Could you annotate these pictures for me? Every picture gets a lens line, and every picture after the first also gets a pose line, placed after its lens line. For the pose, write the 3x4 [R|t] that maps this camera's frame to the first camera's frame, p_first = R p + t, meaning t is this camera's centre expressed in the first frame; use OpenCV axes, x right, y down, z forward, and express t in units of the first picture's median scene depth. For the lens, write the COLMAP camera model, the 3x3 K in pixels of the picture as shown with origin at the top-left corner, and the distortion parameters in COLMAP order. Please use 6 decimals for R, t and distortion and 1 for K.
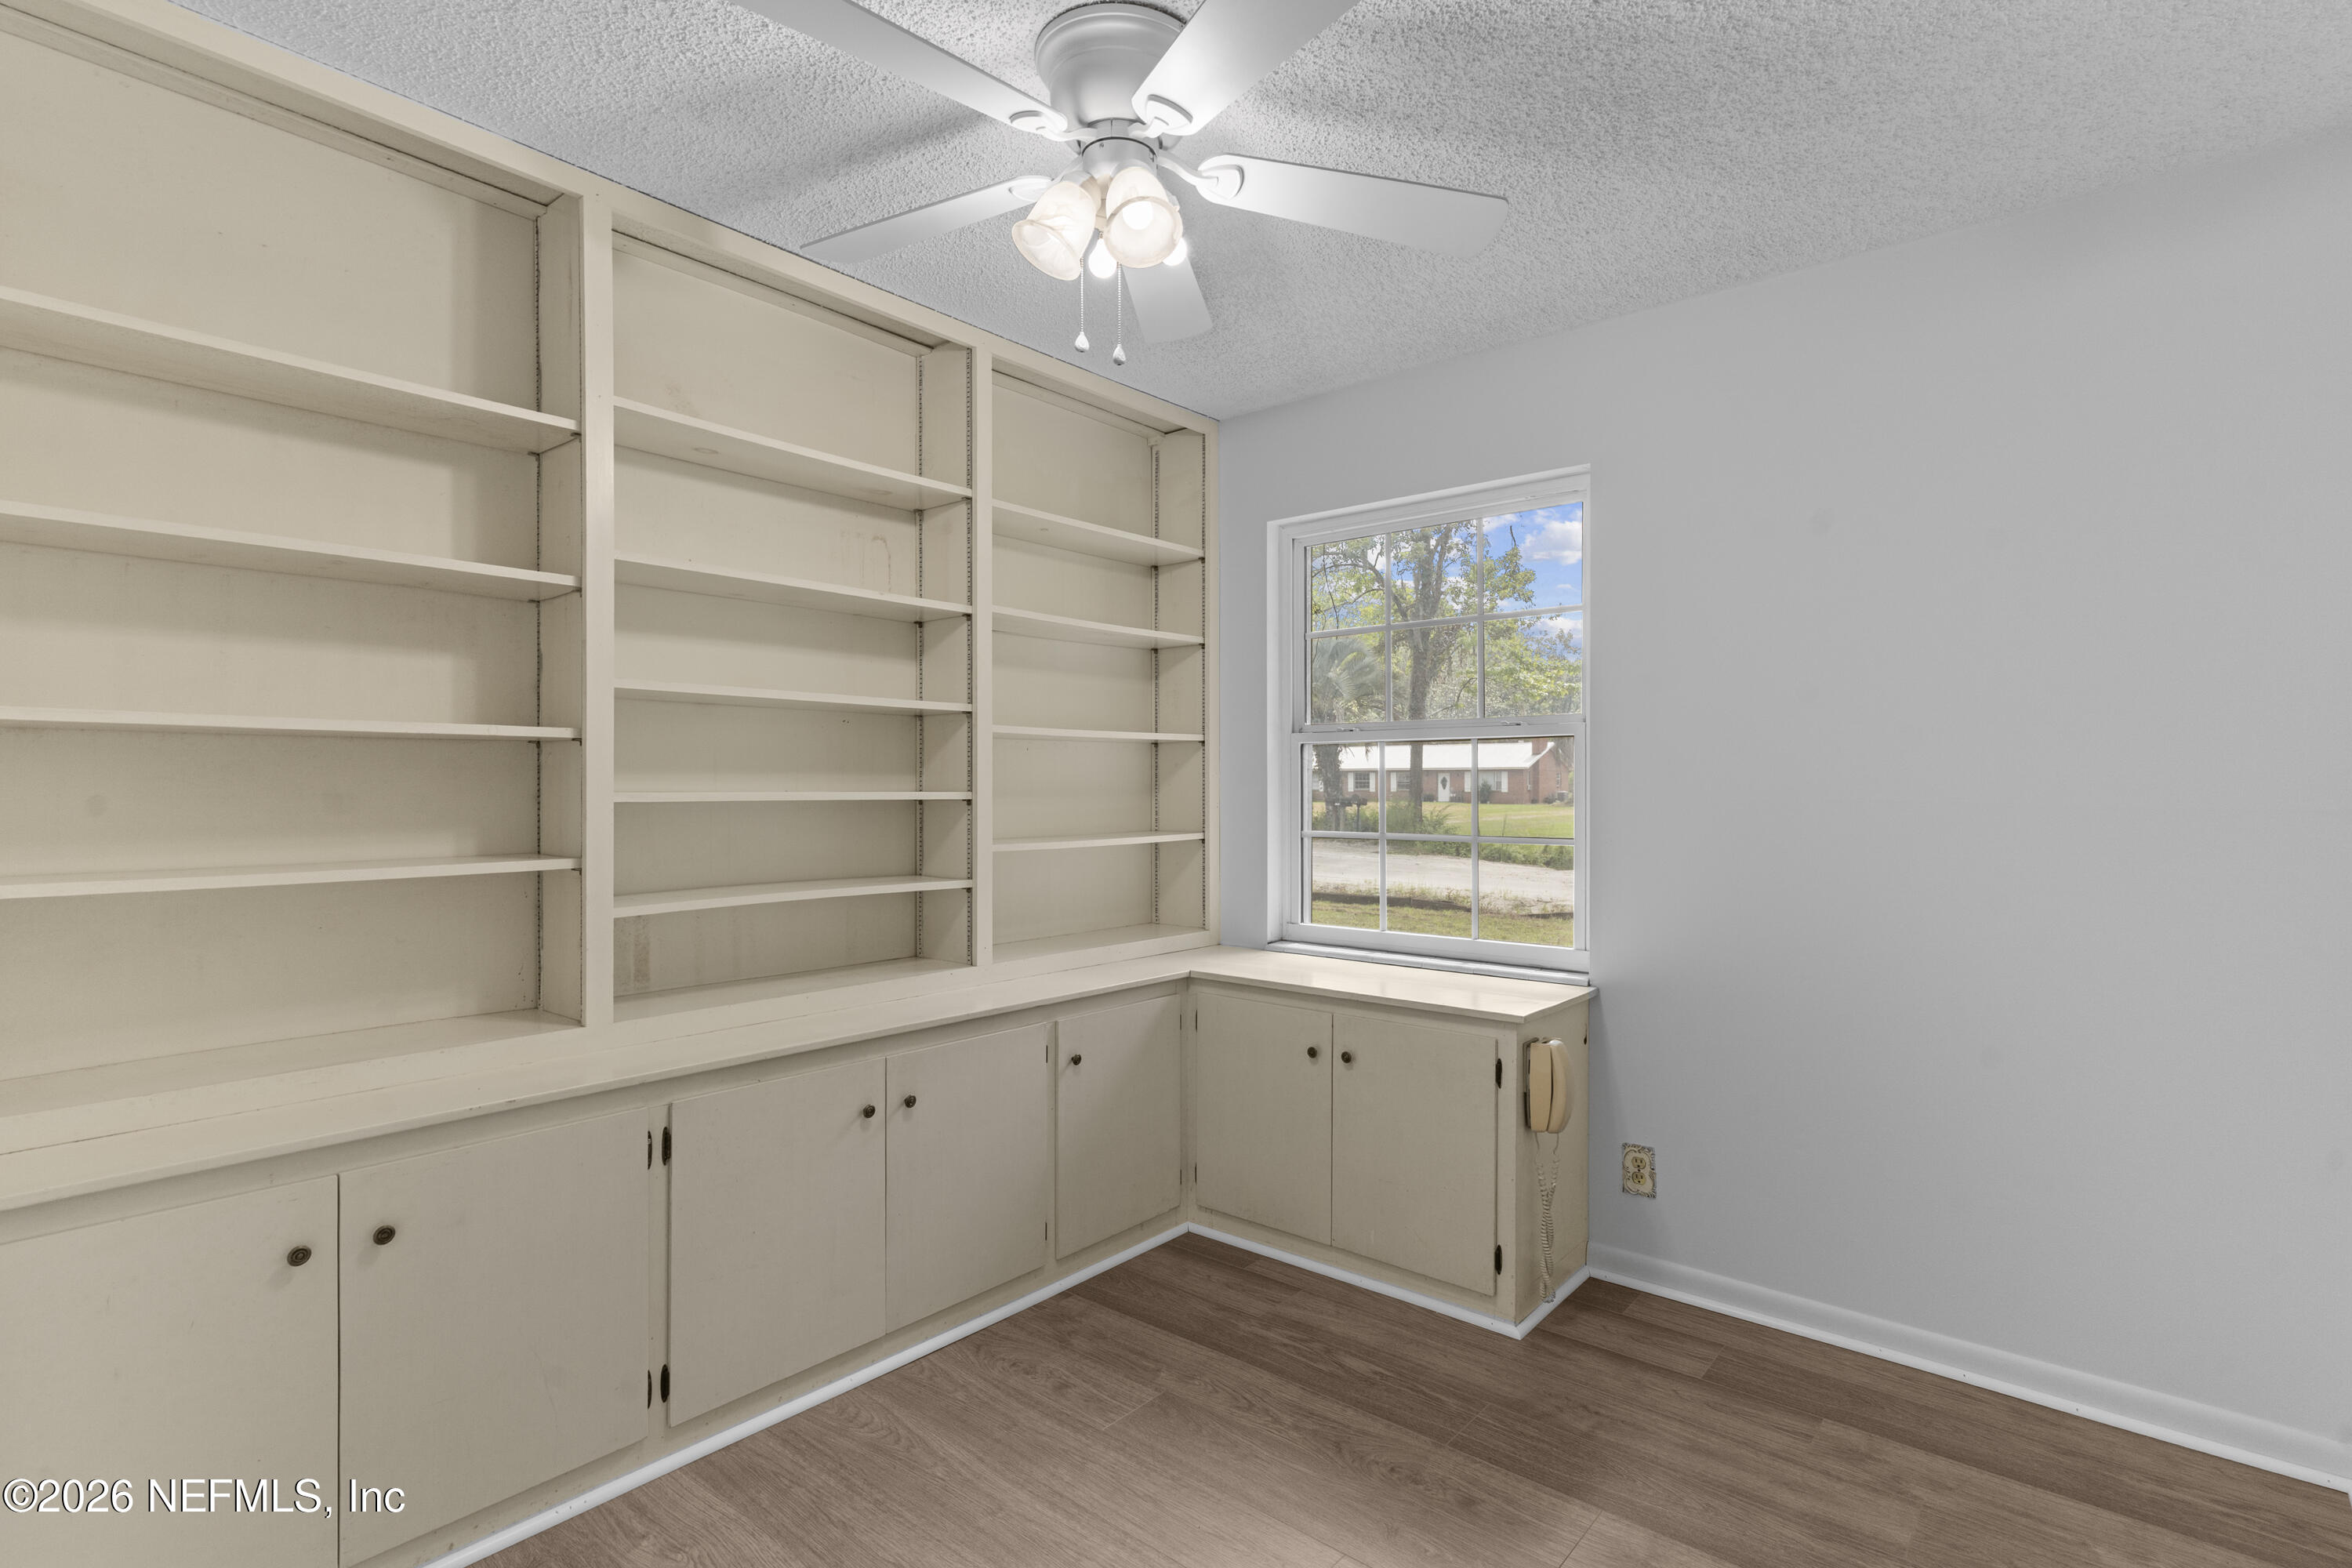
lens RADIAL K [[1127.7, 0, 1176.0], [0, 1127.7, 784.0], [0, 0, 1]] dist [-0.002461, -0.000100]
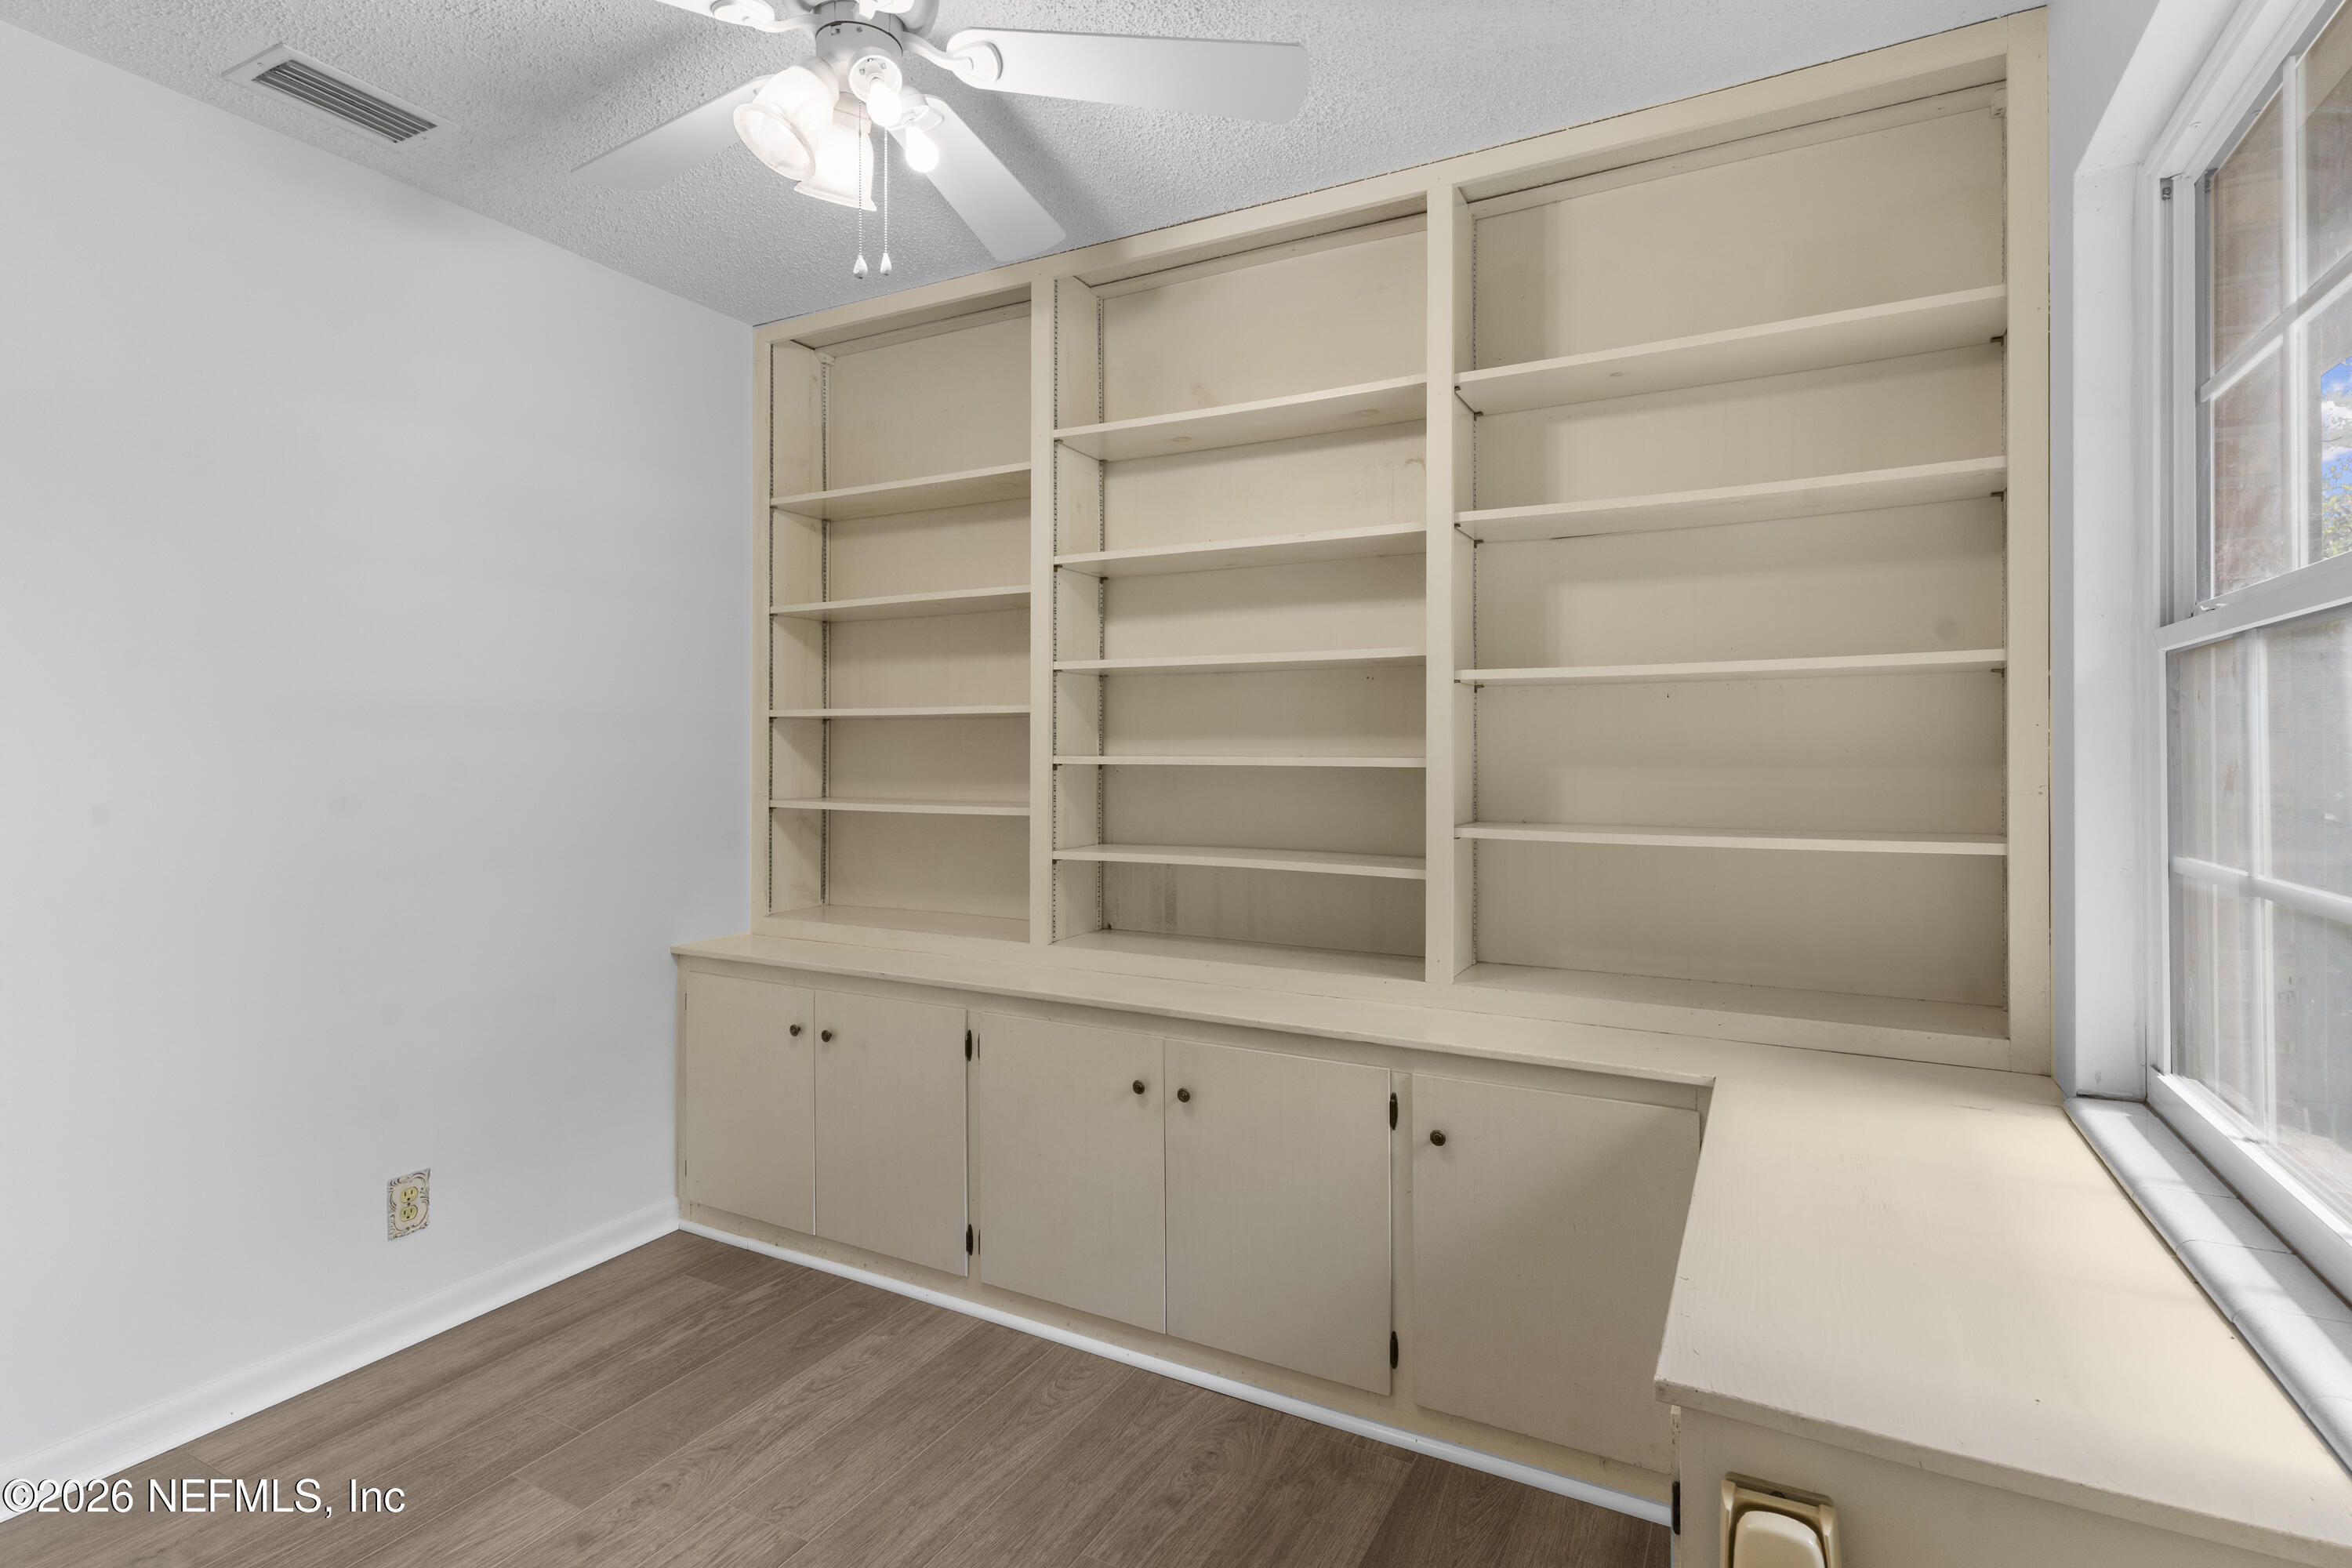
lens RADIAL K [[1126.5, 0, 1179.7], [0, 1126.5, 741.4], [0, 0, 1]] dist [-0.000082, 0.000040]
pose [[0.213409, -0.006167, -0.976944, 0.673626], [0.002333, 0.999980, -0.005803, -0.001000], [0.976960, -0.001040, 0.213419, 0.819263]]
